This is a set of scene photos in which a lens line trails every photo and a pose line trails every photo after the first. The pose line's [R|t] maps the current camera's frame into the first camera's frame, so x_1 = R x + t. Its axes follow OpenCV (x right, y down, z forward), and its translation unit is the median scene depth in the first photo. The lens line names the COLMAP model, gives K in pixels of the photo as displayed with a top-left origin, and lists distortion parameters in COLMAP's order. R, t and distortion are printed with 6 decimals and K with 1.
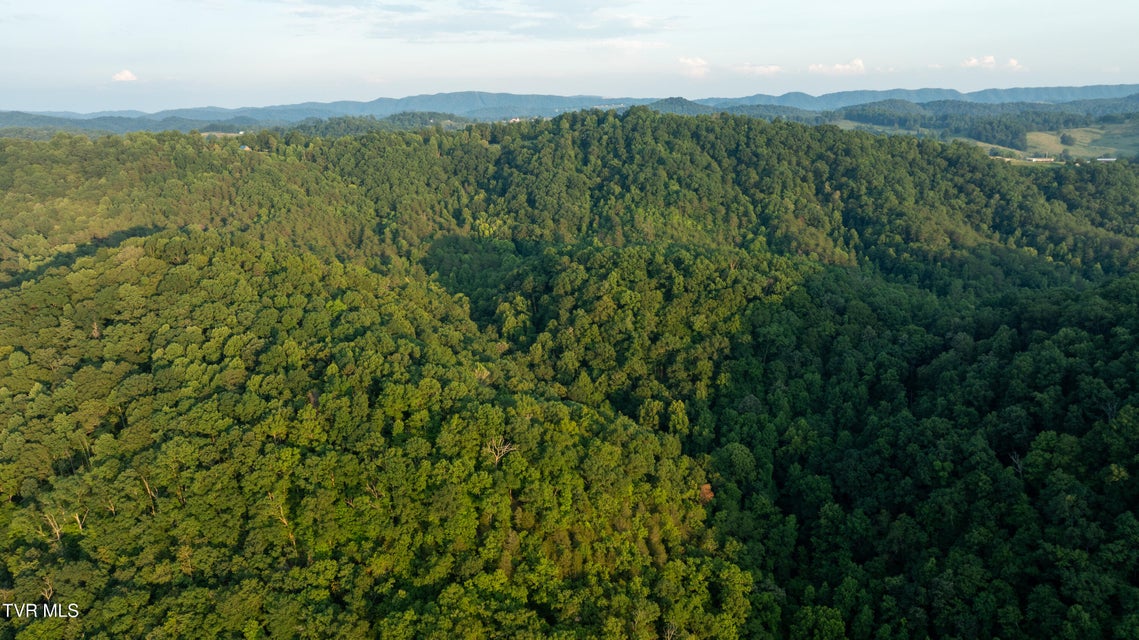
lens RADIAL K [[818.1, 0, 570.9], [0, 818.1, 320.4], [0, 0, 1]] dist [-0.007204, 0.020804]
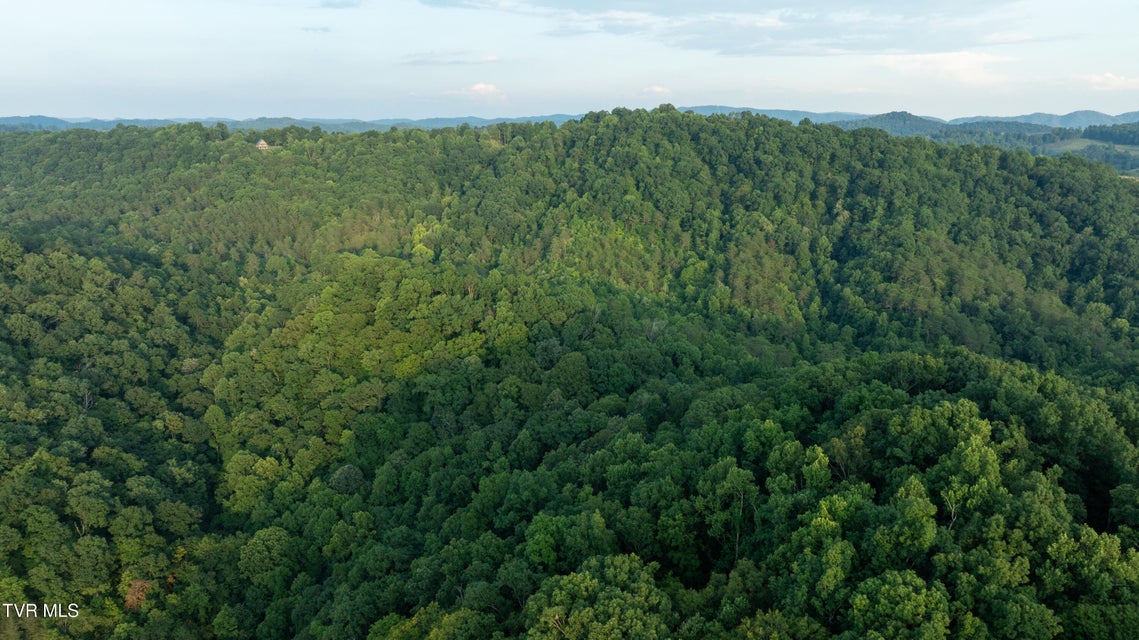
lens RADIAL K [[818.1, 0, 570.2], [0, 818.1, 320.3], [0, 0, 1]] dist [-0.007204, 0.020804]
pose [[0.948661, 0.088652, -0.303616, 0.168459], [-0.094857, 0.995475, -0.005717, -0.013747], [0.301735, 0.034224, 0.952777, 0.097723]]
